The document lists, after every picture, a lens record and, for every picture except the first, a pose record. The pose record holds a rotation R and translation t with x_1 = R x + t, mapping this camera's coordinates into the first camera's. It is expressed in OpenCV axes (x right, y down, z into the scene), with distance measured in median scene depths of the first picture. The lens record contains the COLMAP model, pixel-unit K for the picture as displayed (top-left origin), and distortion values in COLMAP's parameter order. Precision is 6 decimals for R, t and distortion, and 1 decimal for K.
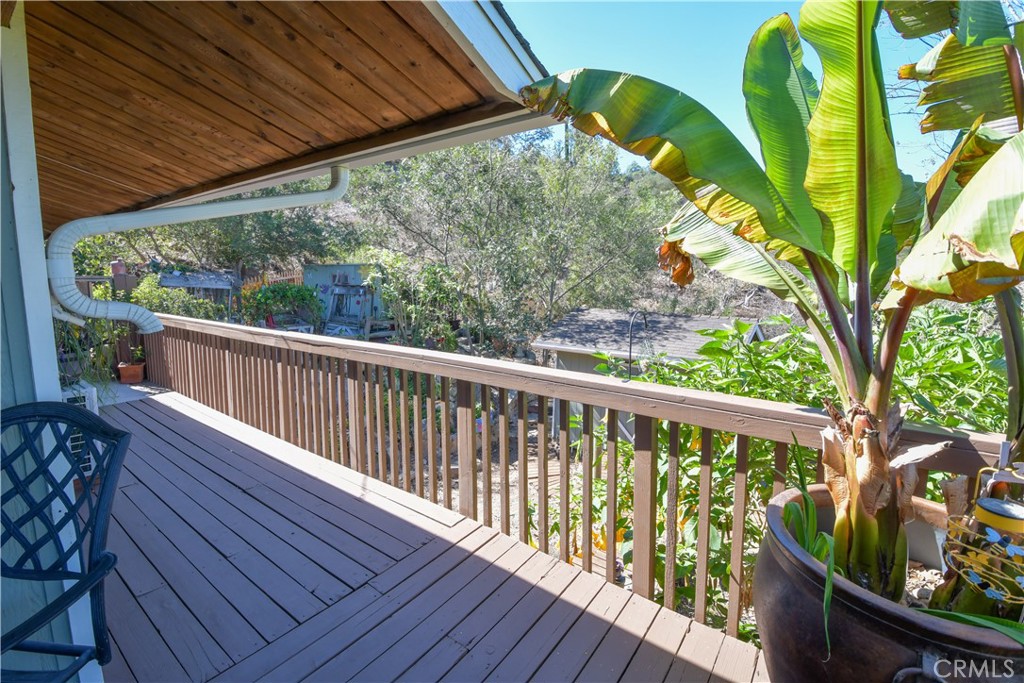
lens RADIAL K [[448.7, 0, 509.5], [0, 448.7, 325.8], [0, 0, 1]] dist [0.025722, -0.025464]
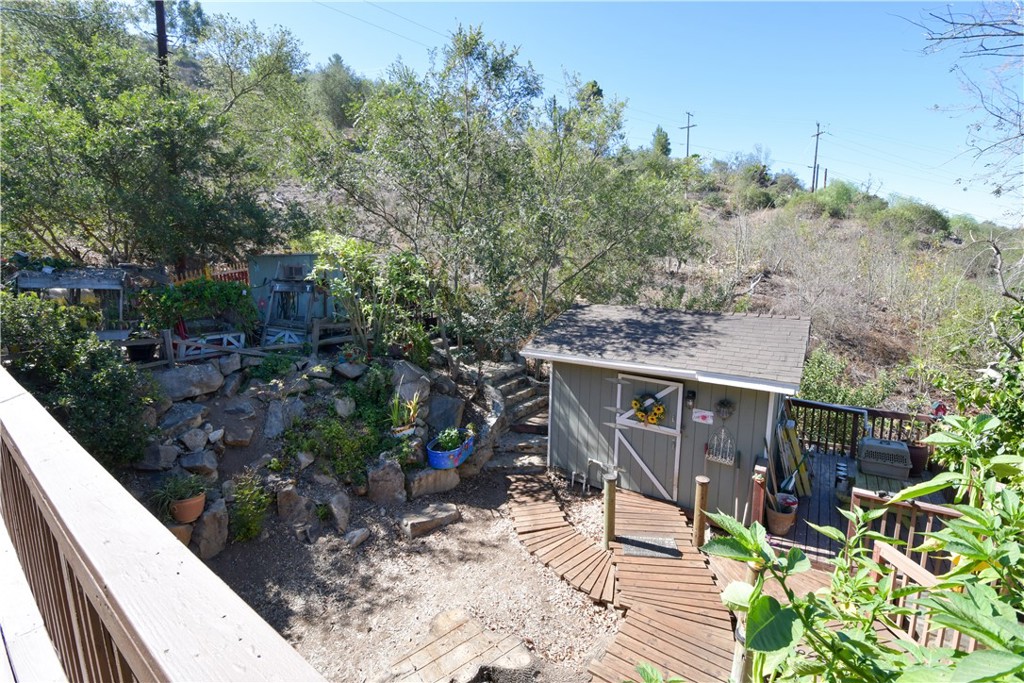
lens RADIAL K [[448.7, 0, 509.5], [0, 448.7, 325.8], [0, 0, 1]] dist [0.025722, -0.025464]
pose [[0.999659, -0.016836, 0.019940, 0.013560], [0.016273, 0.999474, 0.028069, -0.025553], [-0.020402, -0.027735, 0.999407, 0.189243]]
